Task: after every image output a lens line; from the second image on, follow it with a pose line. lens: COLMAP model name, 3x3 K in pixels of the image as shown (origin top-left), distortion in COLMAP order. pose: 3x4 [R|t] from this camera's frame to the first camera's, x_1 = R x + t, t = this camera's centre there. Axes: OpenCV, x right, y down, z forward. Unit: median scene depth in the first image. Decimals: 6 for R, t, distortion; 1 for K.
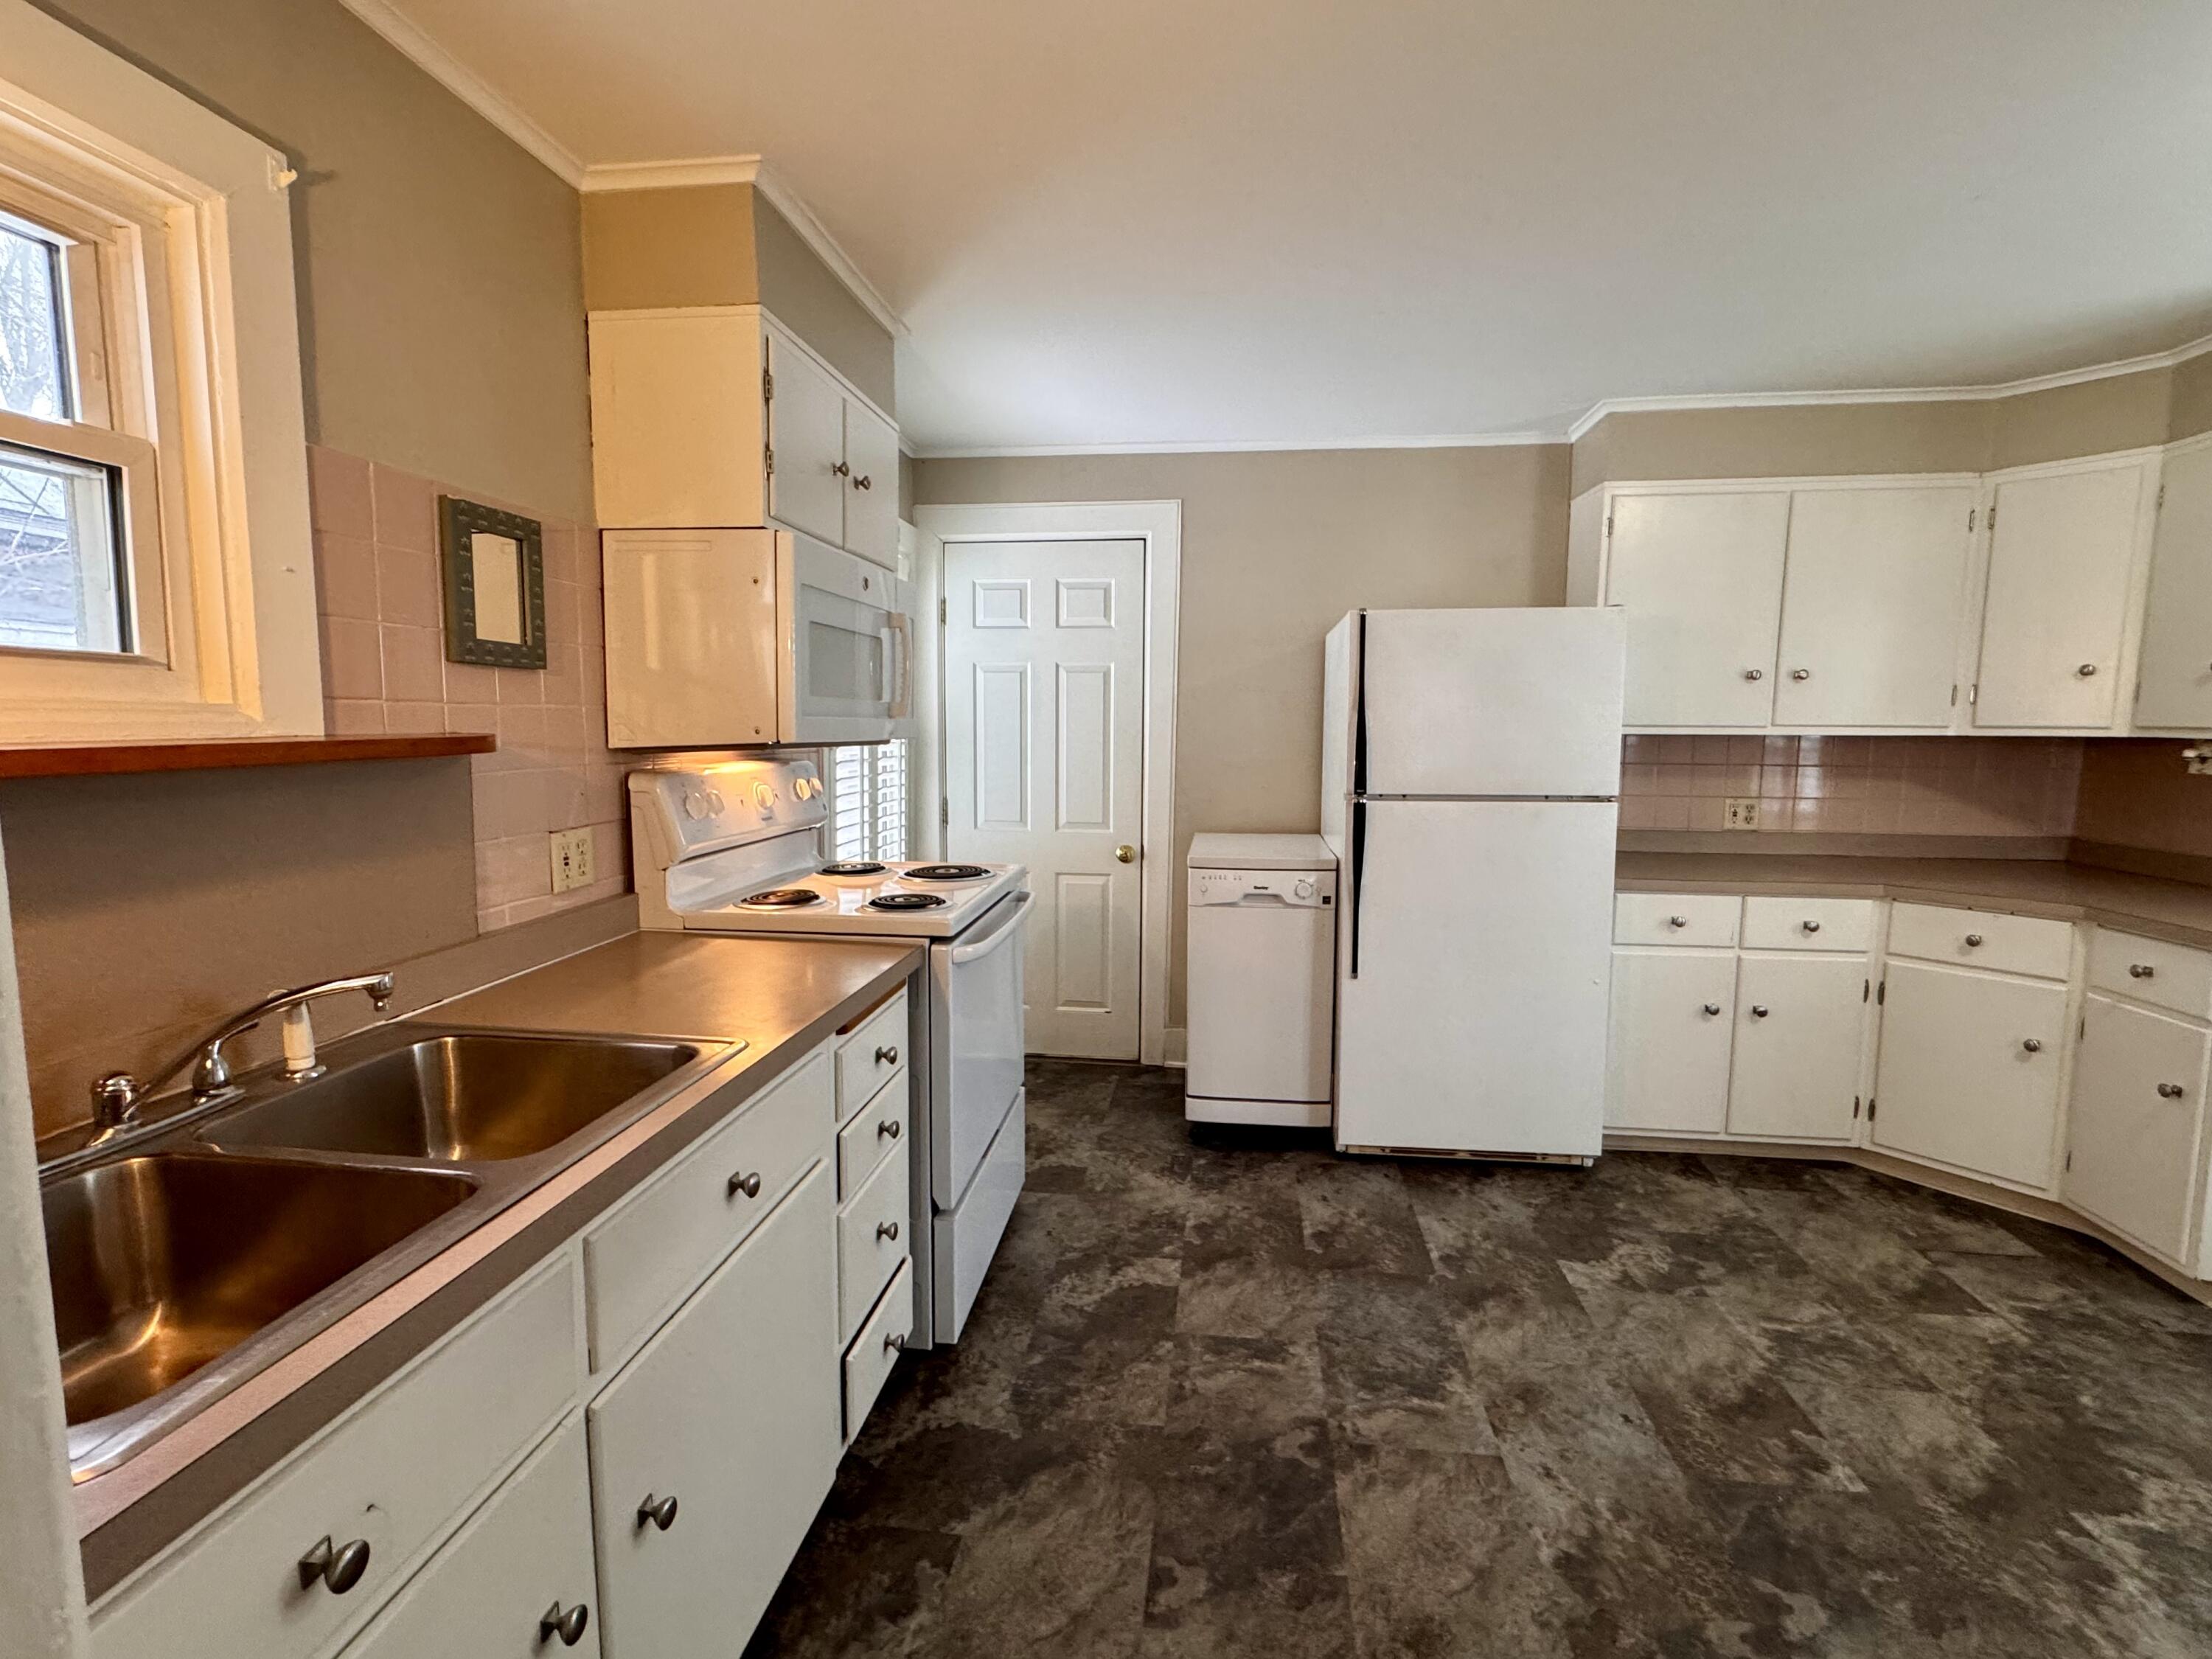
lens RADIAL K [[1017.1, 0, 1103.2], [0, 1017.1, 825.7], [0, 0, 1]] dist [0.001070, -0.001724]
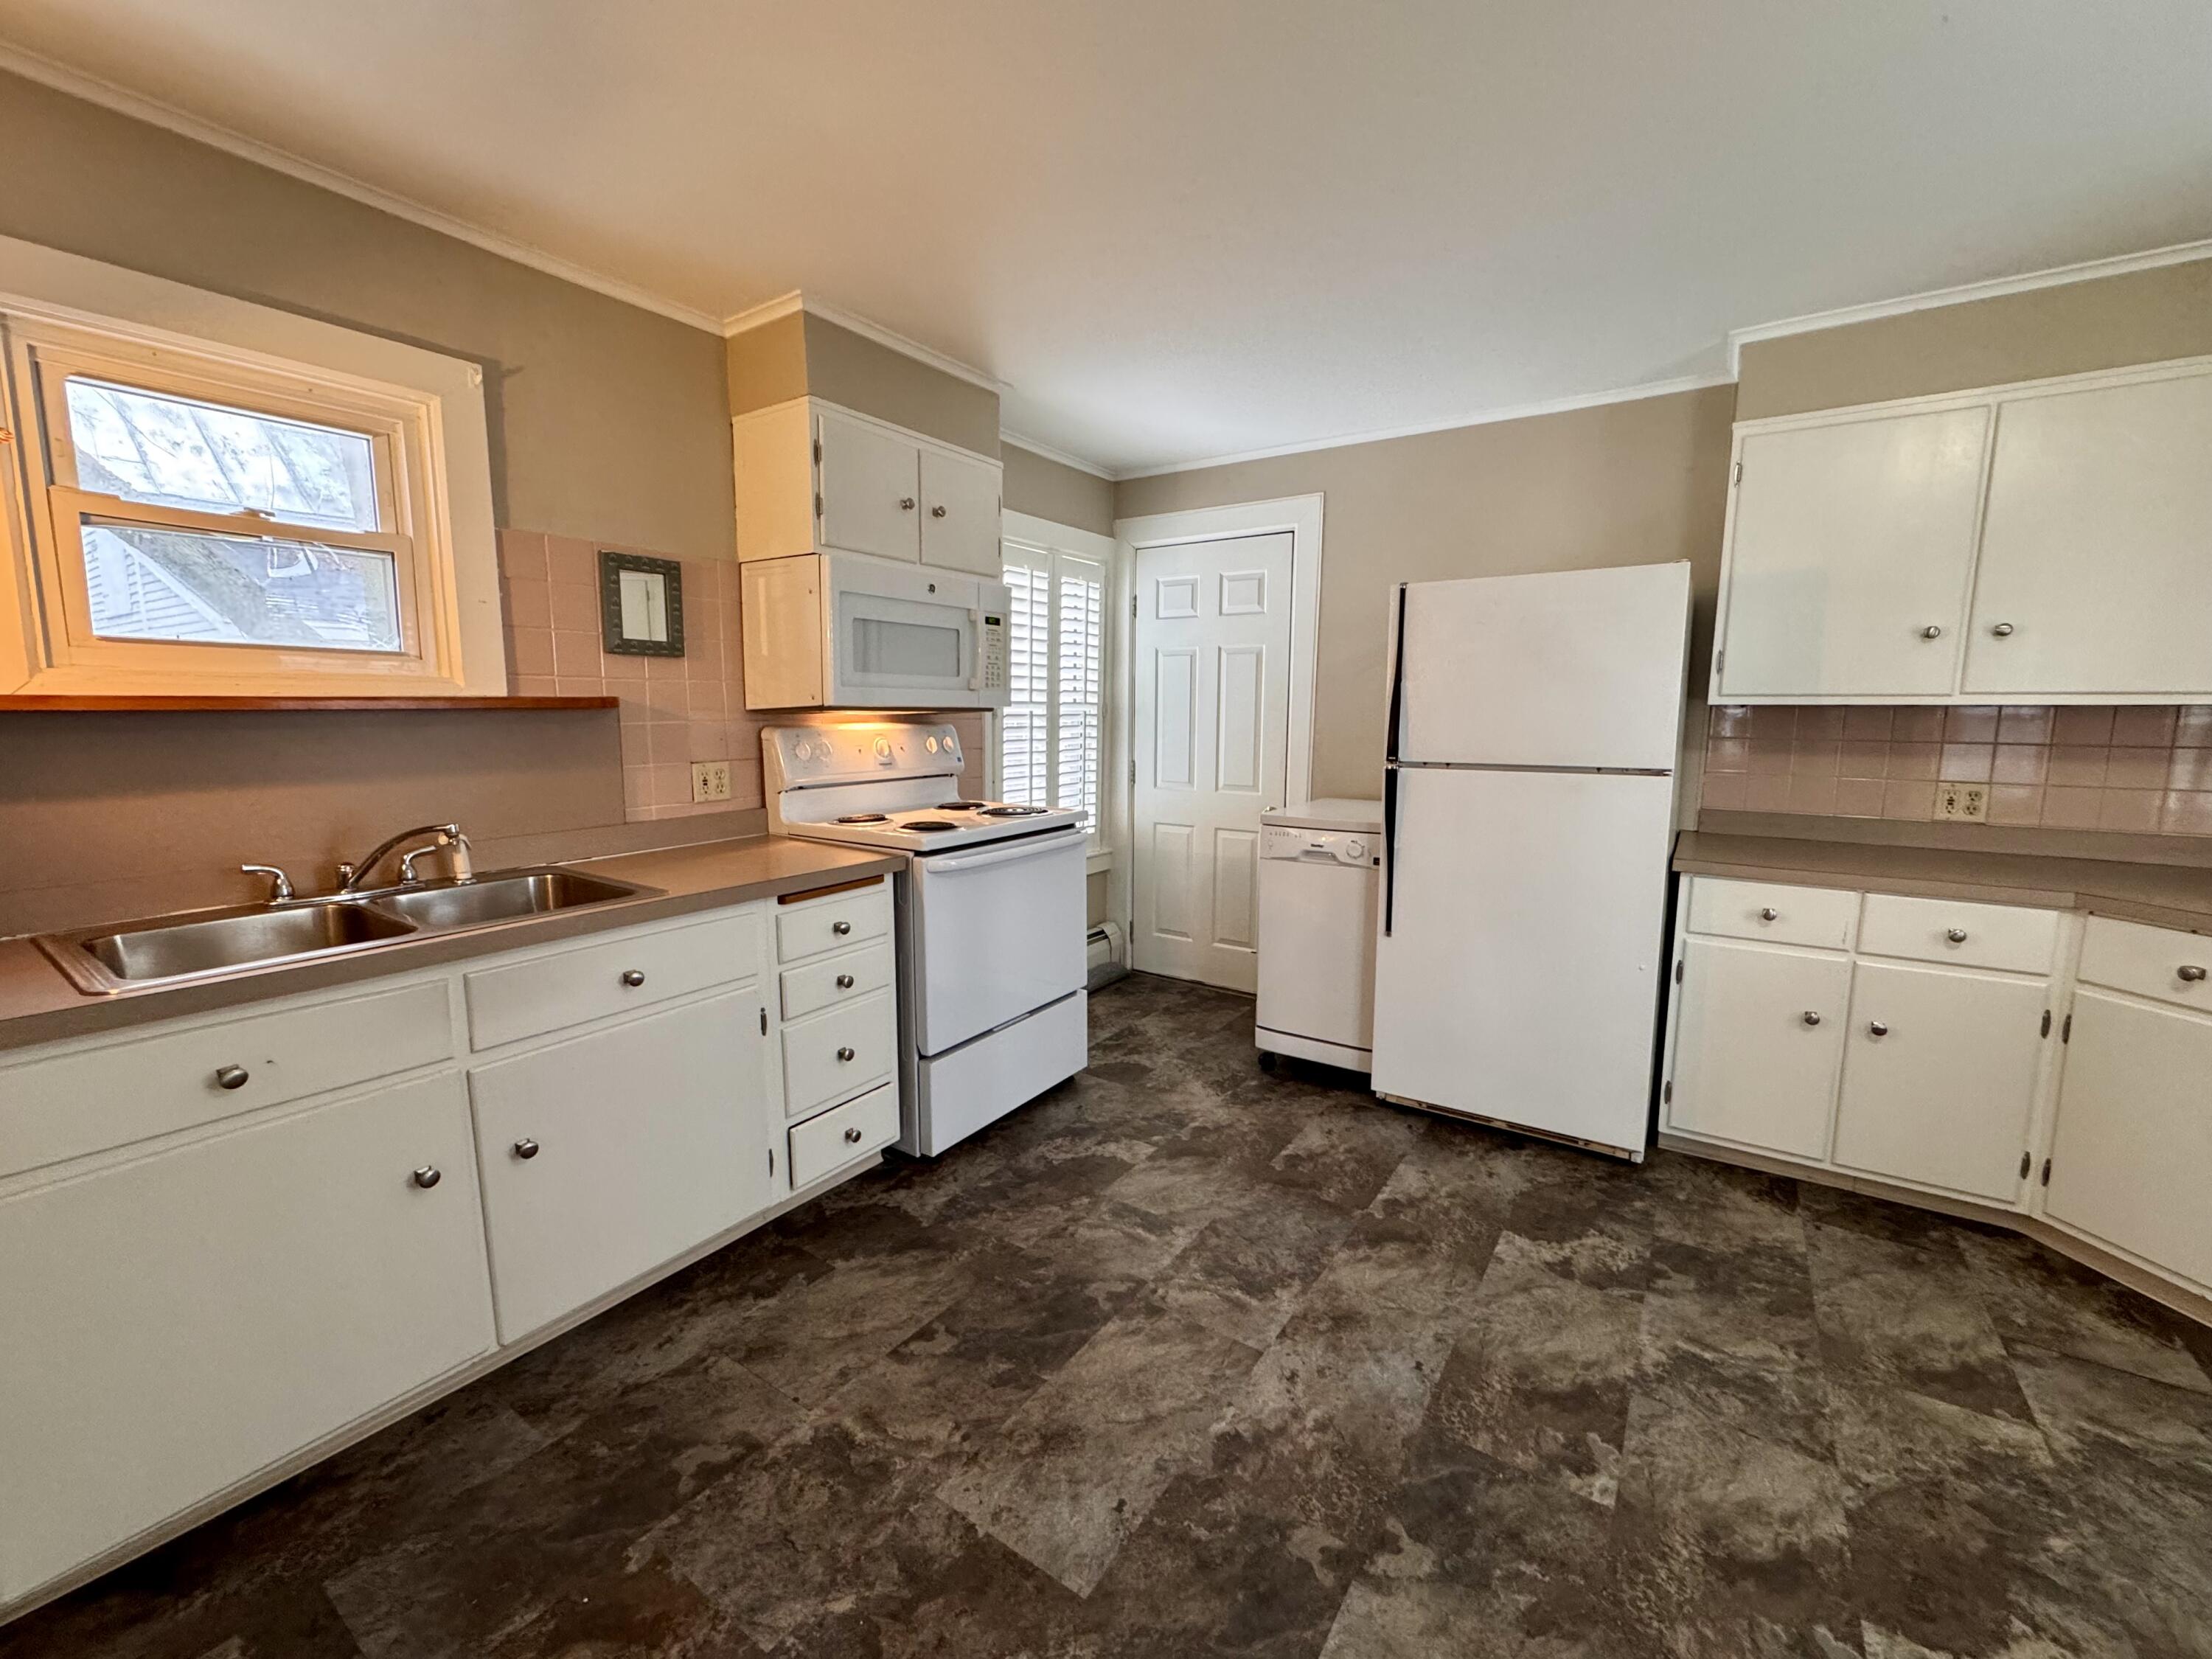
lens RADIAL K [[893.7, 0, 1101.7], [0, 893.7, 822.8], [0, 0, 1]] dist [0.000111, -0.000527]
pose [[0.891875, 0.056998, -0.448677, 0.483578], [-0.045512, 0.998302, 0.036350, 0.015330], [0.449987, -0.011999, 0.892954, 0.048176]]
